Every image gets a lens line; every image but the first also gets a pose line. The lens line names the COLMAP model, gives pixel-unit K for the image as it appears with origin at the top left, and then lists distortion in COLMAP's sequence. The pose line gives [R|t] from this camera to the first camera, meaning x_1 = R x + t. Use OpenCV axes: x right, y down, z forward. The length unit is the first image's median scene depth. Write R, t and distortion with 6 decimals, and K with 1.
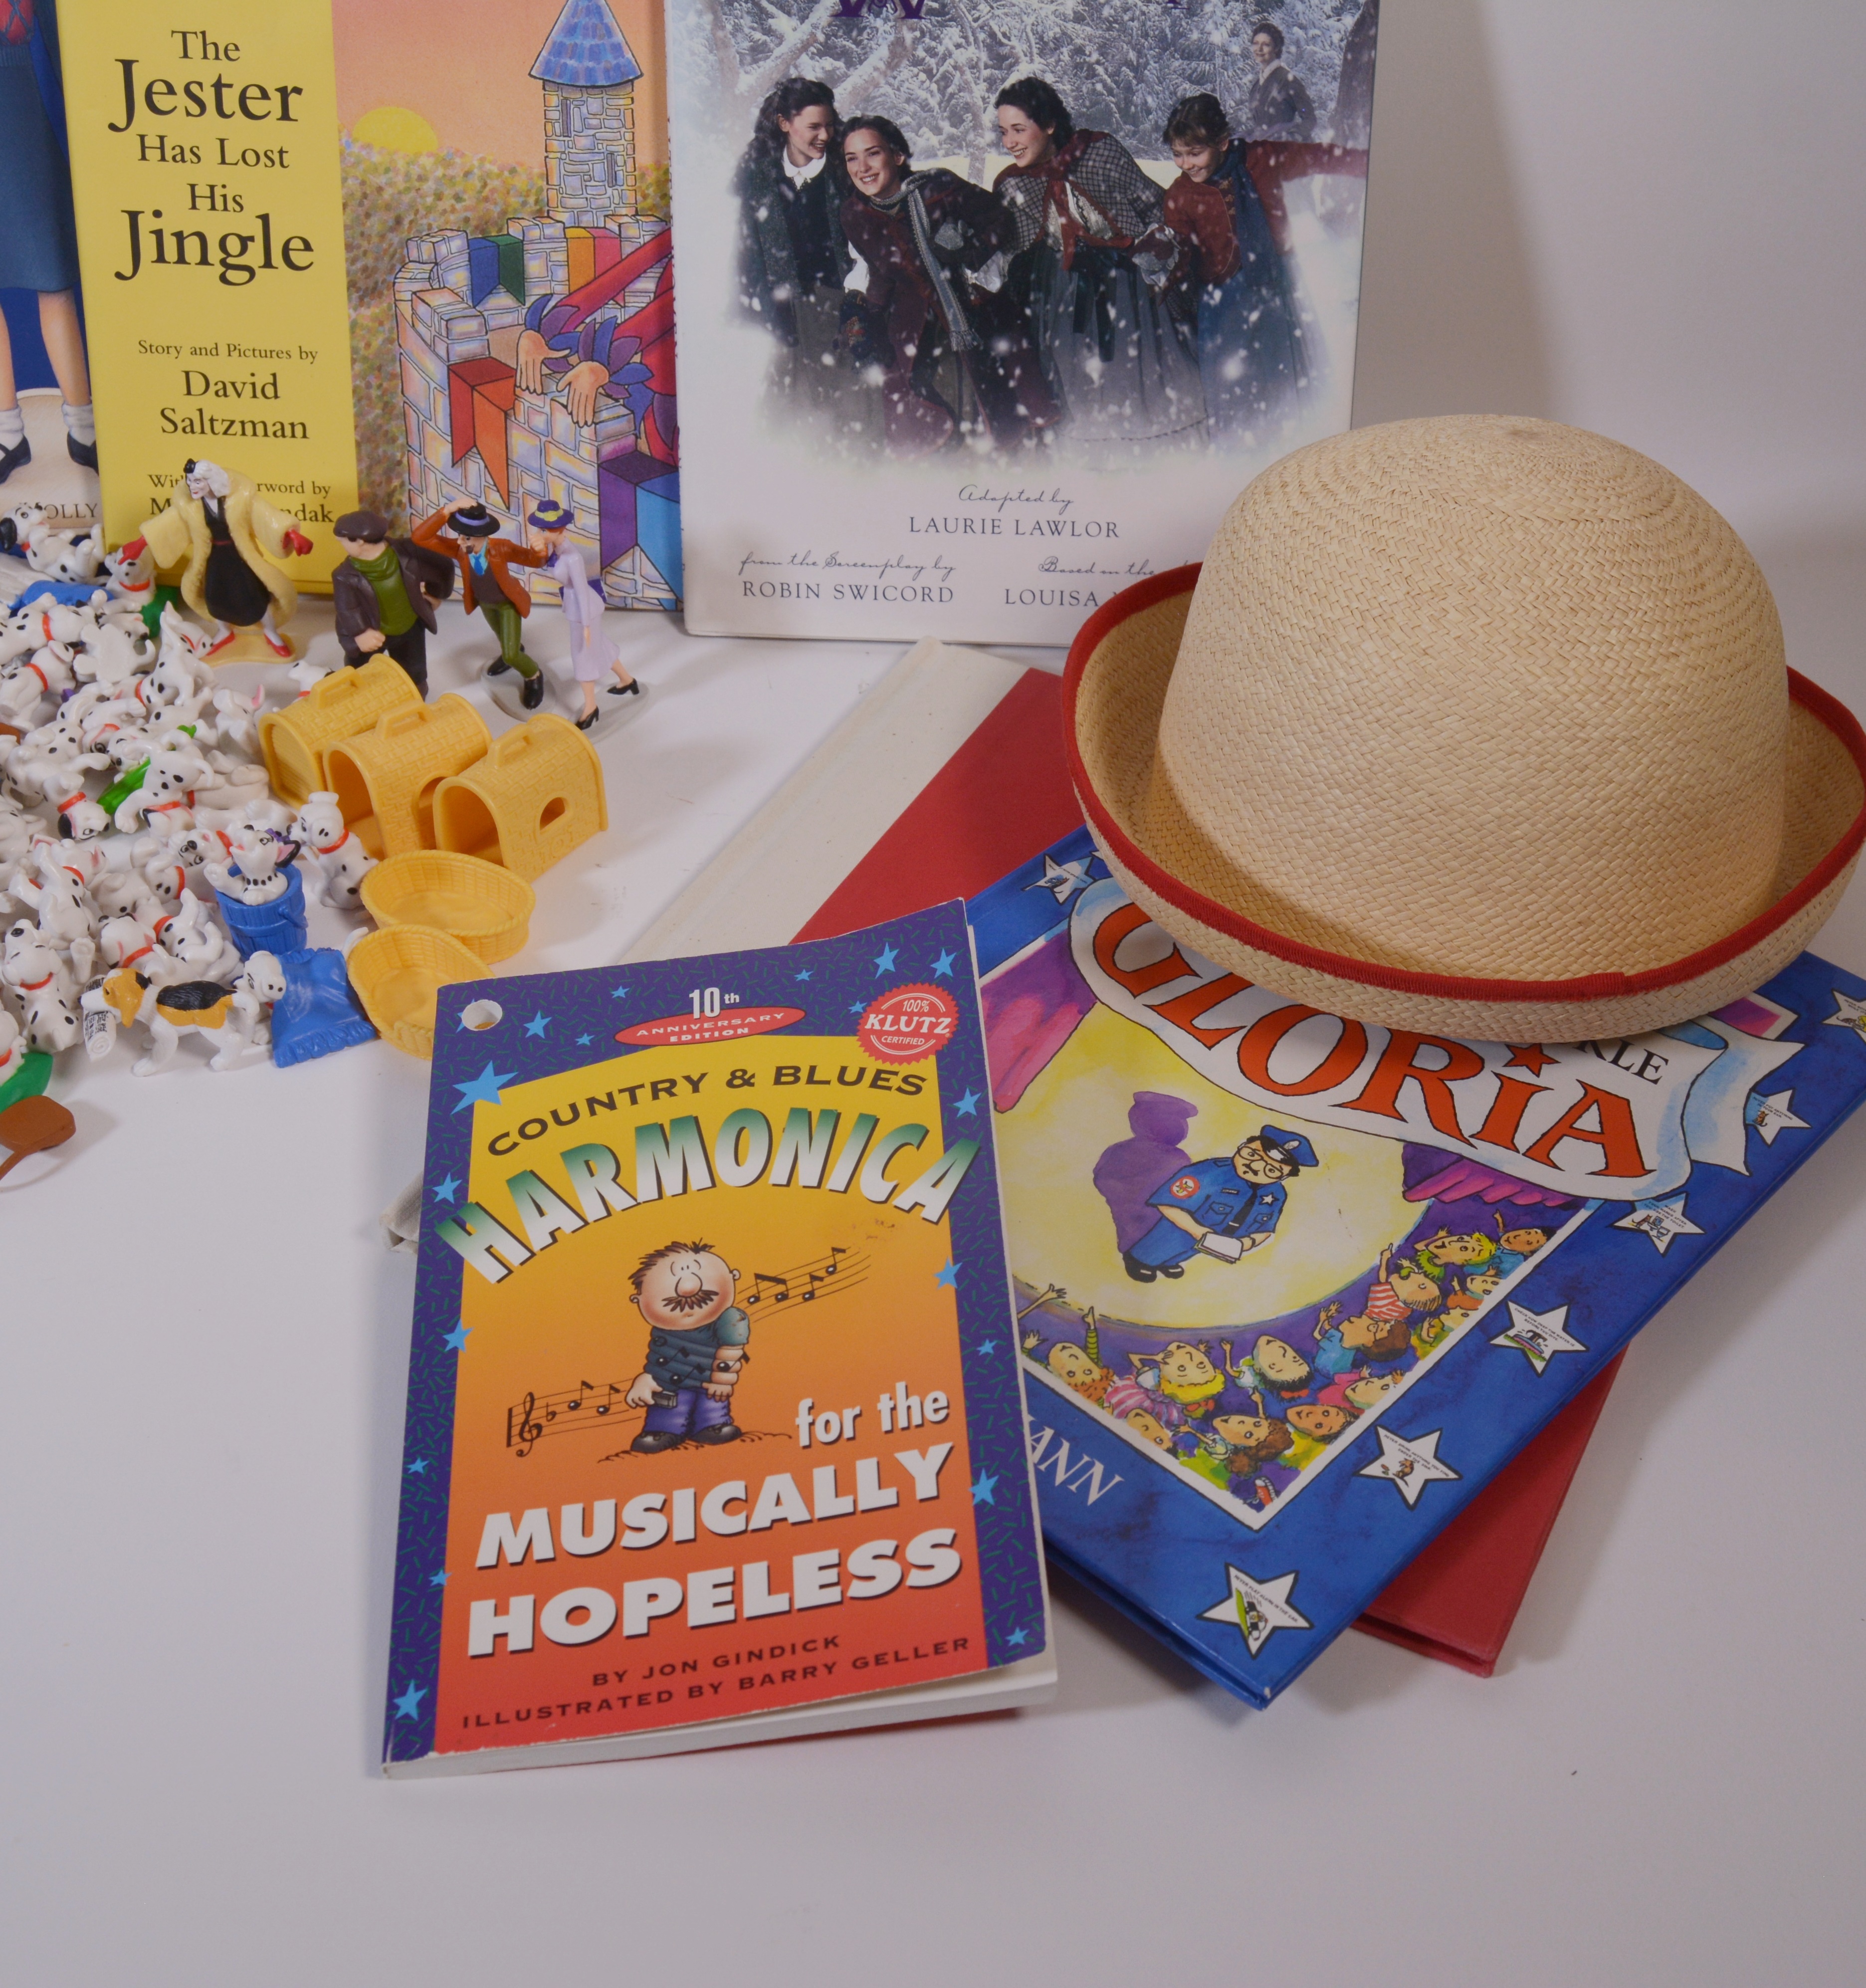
lens RADIAL K [[2666.3, 0, 1116.5], [0, 2666.3, 992.1], [0, 0, 1]] dist [-0.092277, 0.052968]
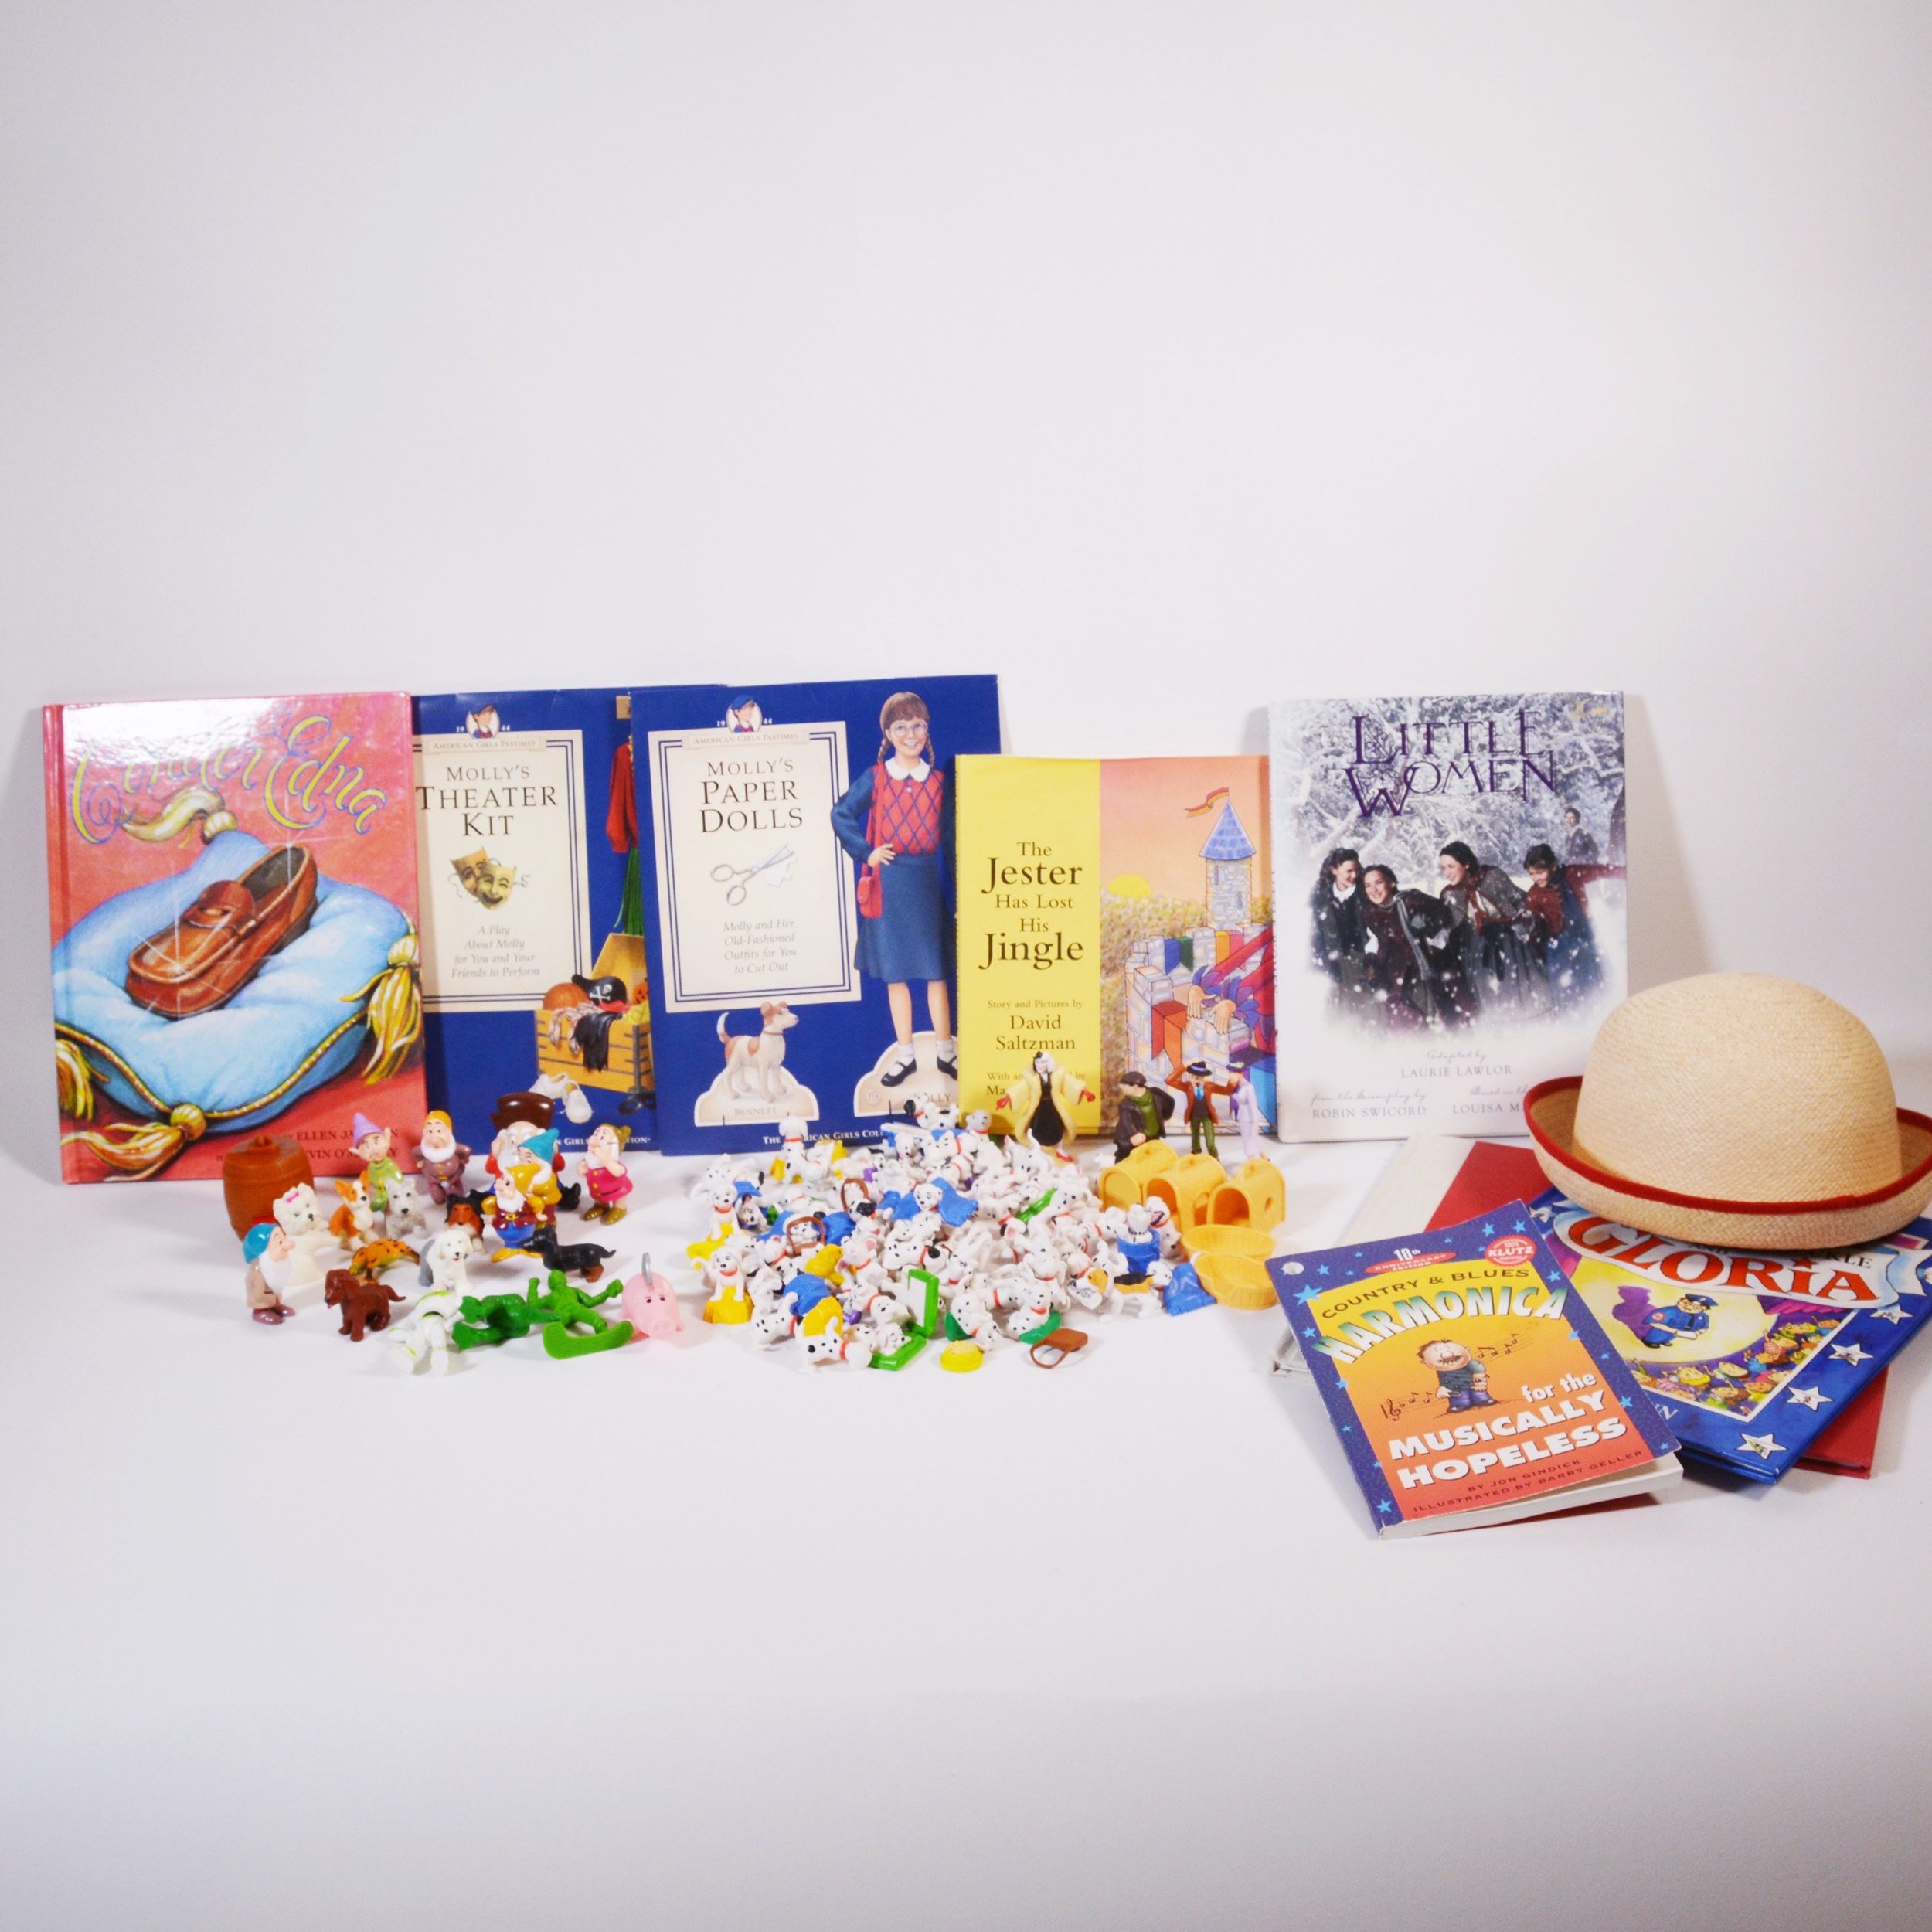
lens RADIAL K [[2473.1, 0, 1008.2], [0, 2473.1, 957.8], [0, 0, 1]] dist [-0.092848, 0.024626]
pose [[0.998007, -0.062741, 0.006715, -0.409182], [0.060993, 0.931944, -0.357435, 0.401881], [0.016167, 0.357133, 0.933914, -0.753884]]
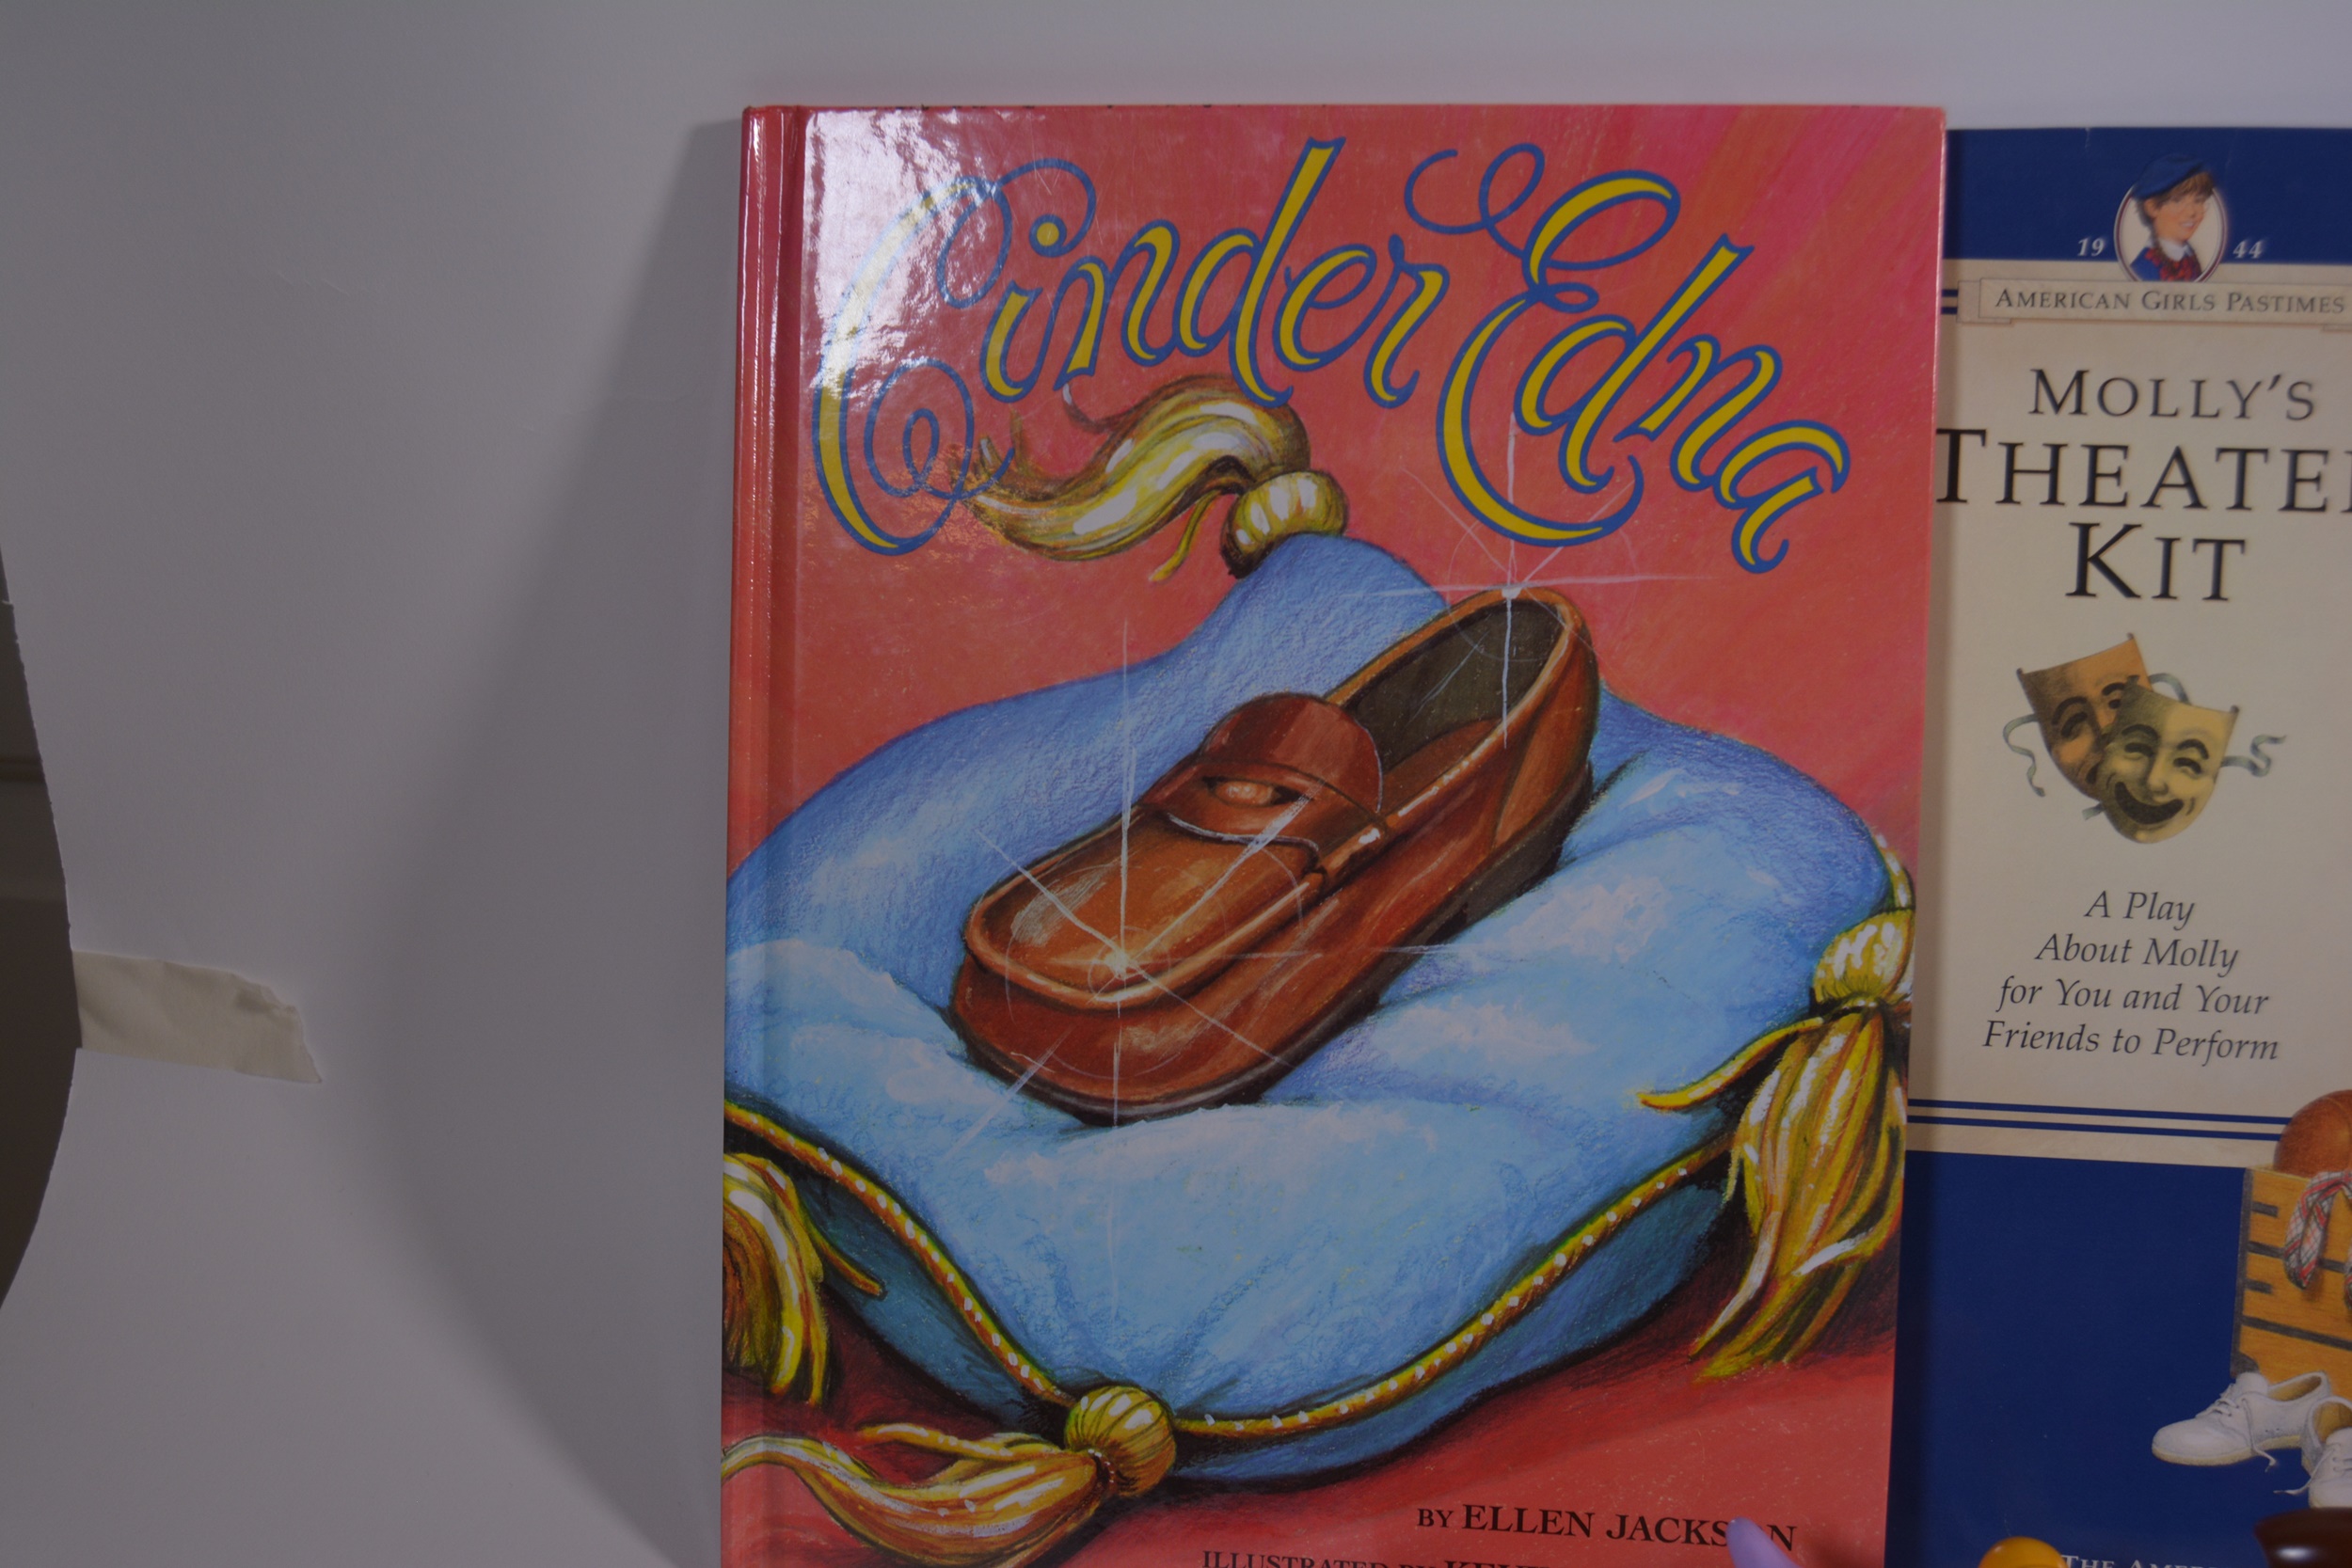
lens RADIAL K [[2467.0, 0, 1176.1], [0, 2467.0, 775.8], [0, 0, 1]] dist [-0.068725, 0.021468]
pose [[0.992520, 0.001763, -0.122066, -0.972388], [-0.042500, 0.942337, -0.331956, -0.171716], [0.114442, 0.334661, 0.935364, 0.476401]]
